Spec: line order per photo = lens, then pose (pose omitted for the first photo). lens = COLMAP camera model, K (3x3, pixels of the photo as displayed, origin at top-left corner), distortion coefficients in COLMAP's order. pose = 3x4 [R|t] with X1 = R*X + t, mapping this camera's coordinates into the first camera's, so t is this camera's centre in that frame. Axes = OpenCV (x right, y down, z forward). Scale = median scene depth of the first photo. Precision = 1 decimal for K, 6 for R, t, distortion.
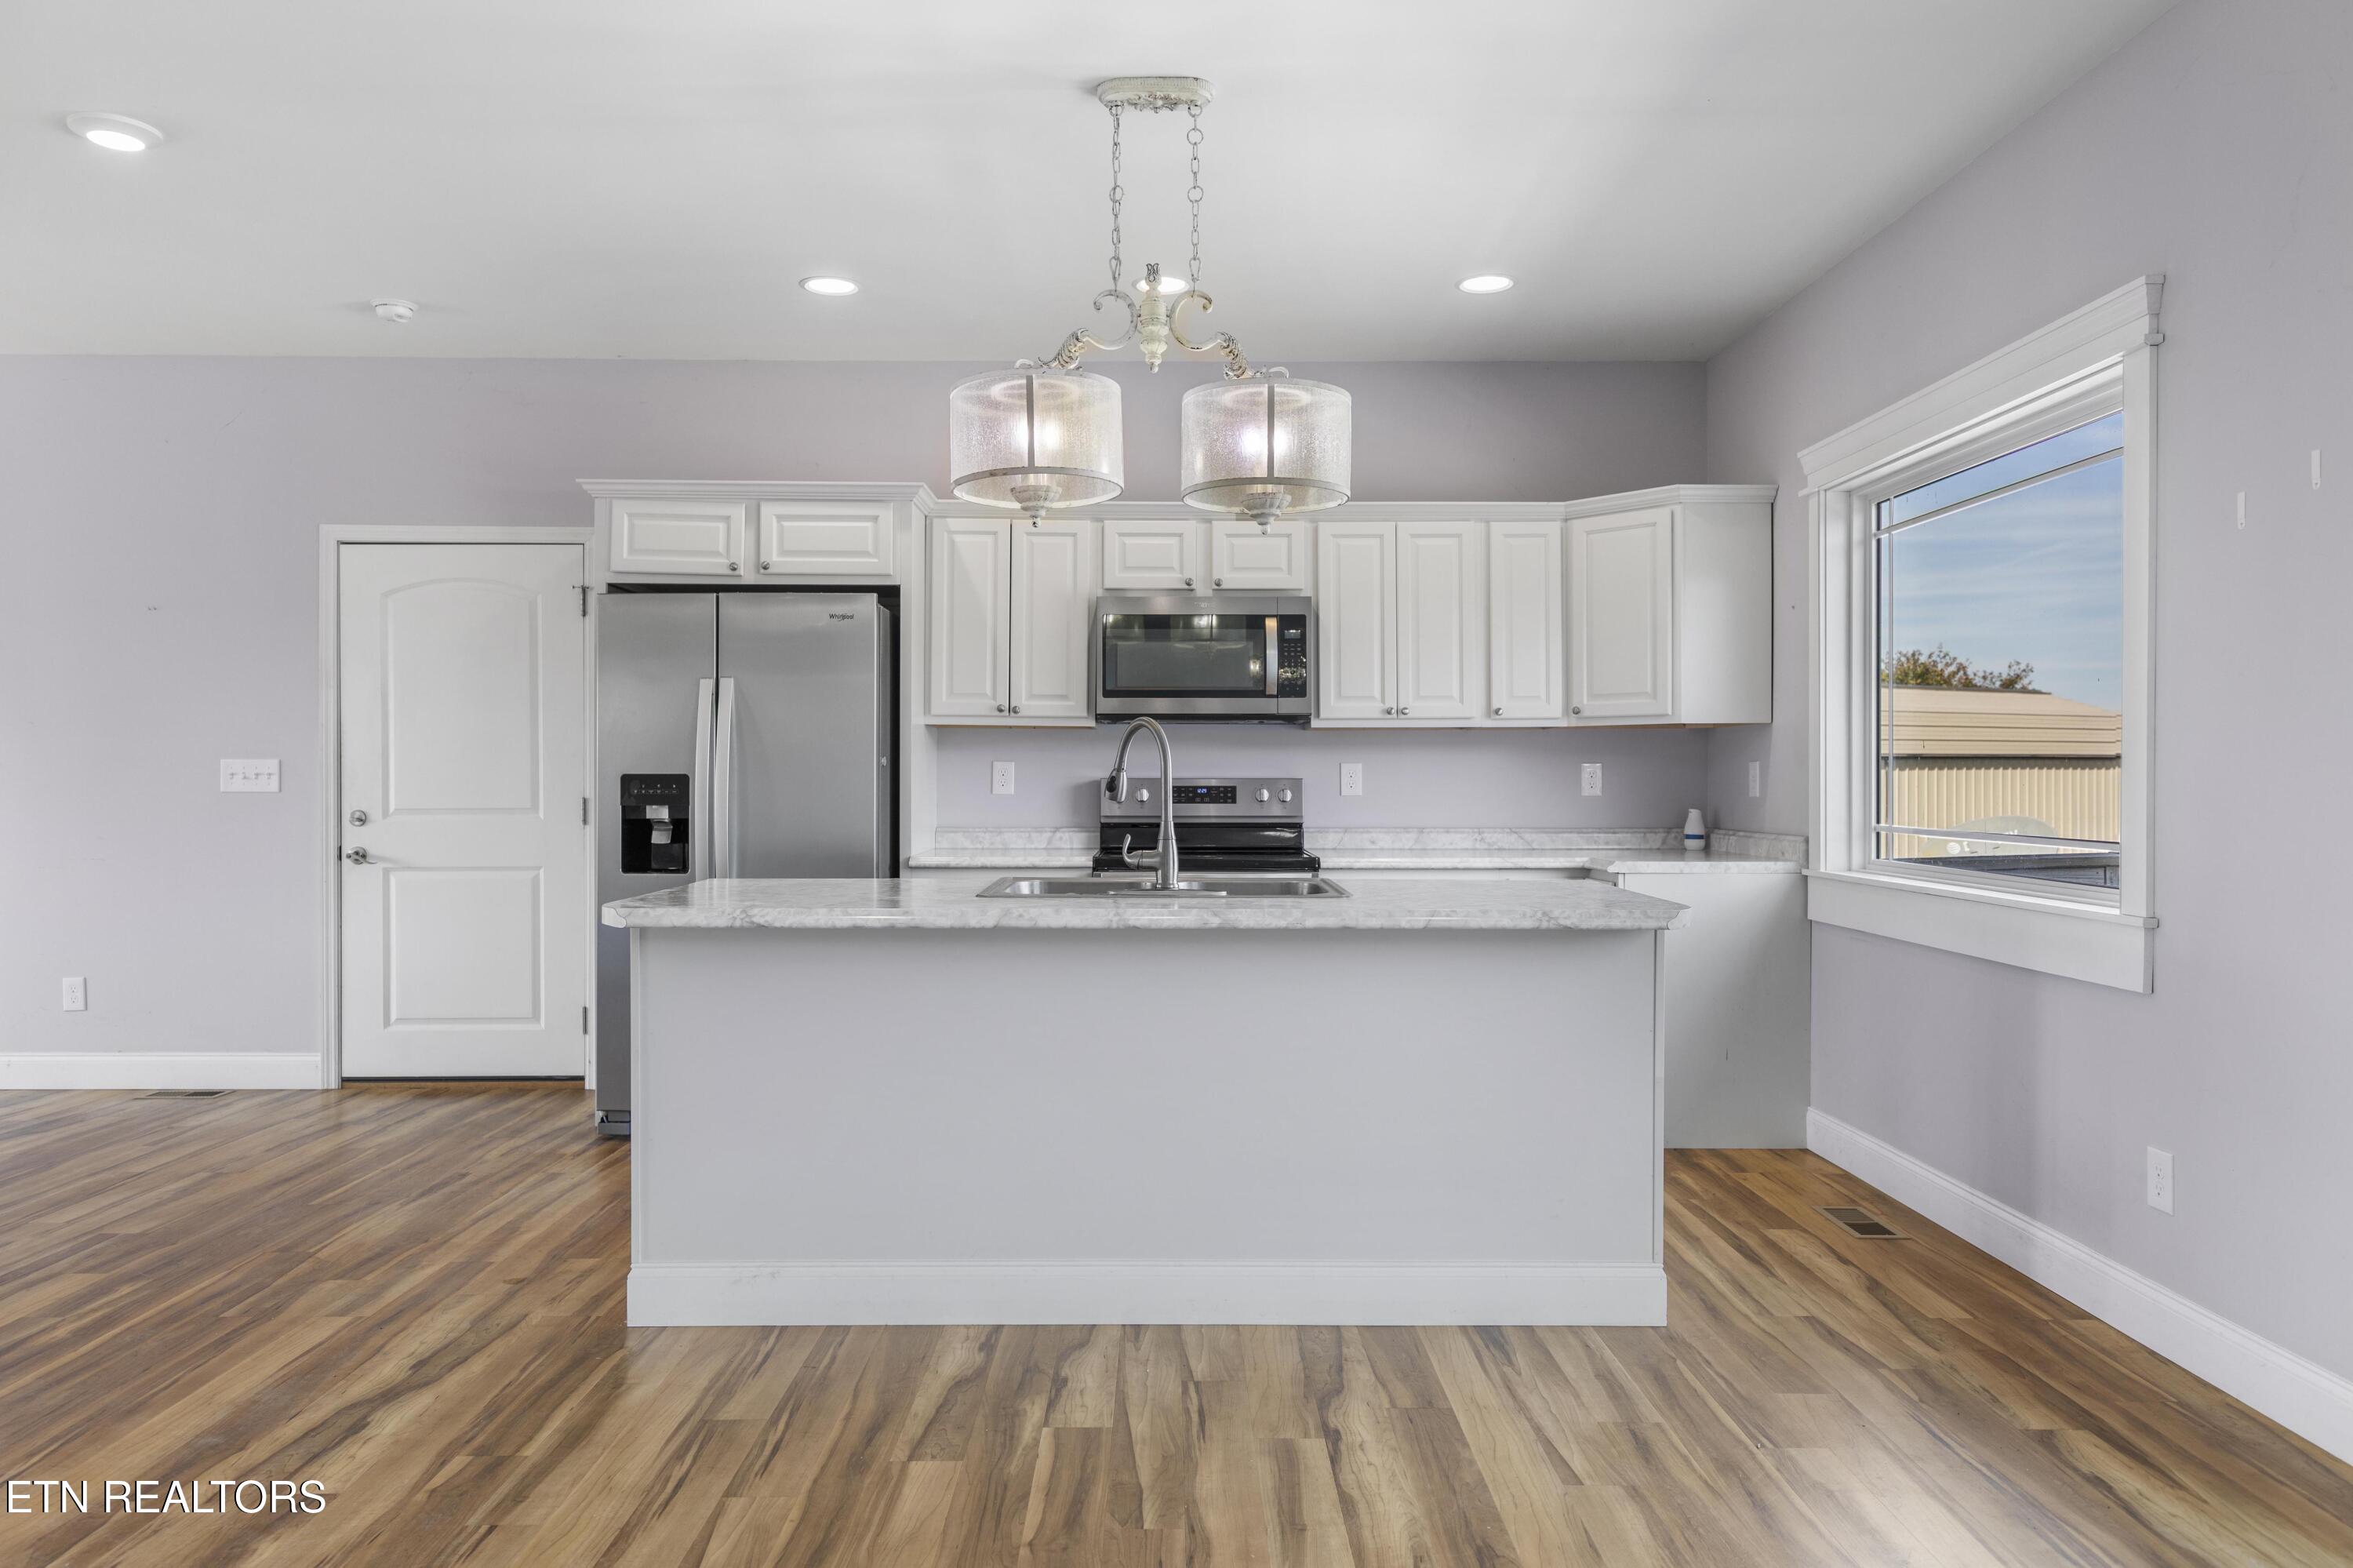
lens RADIAL K [[1535.9, 0, 1167.3], [0, 1535.9, 798.2], [0, 0, 1]] dist [0.007251, 0.000443]
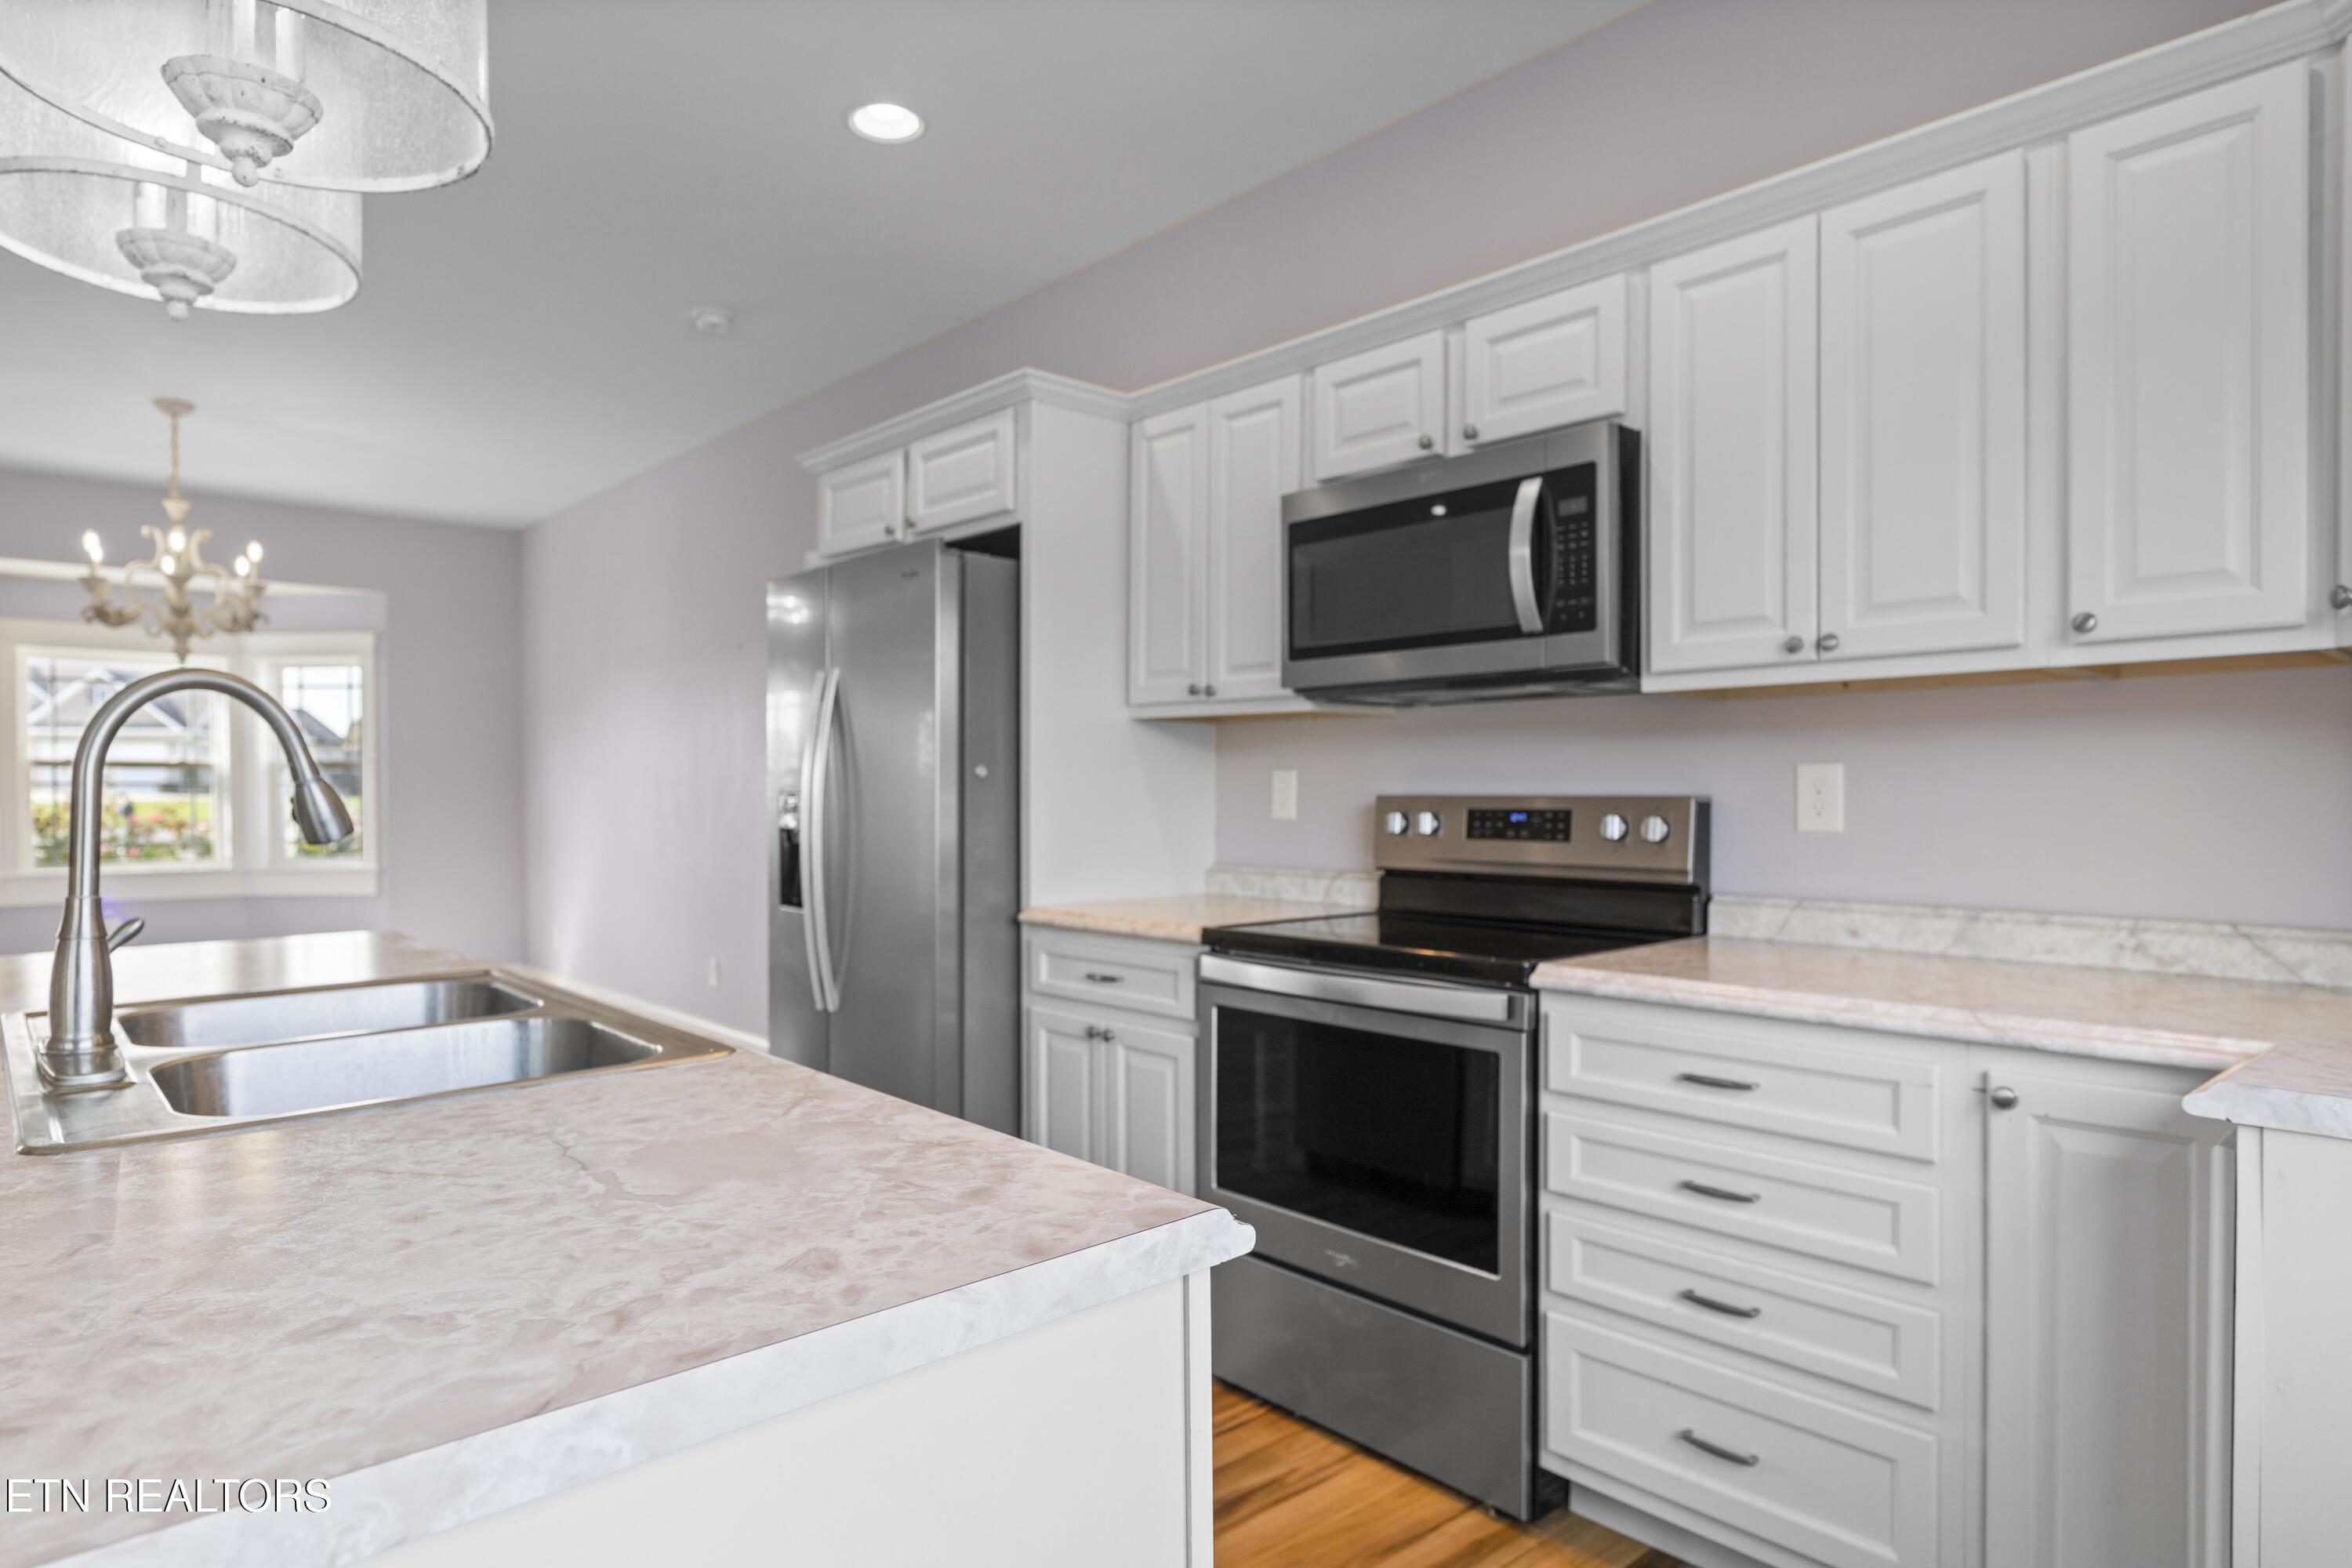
lens RADIAL K [[1312.4, 0, 1181.2], [0, 1312.4, 805.8], [0, 0, 1]] dist [0.005909, 0.000632]
pose [[0.681810, 0.006992, -0.731496, 0.319746], [-0.010534, 0.999944, -0.000261, -0.008399], [0.731453, 0.007884, 0.681846, 0.643694]]
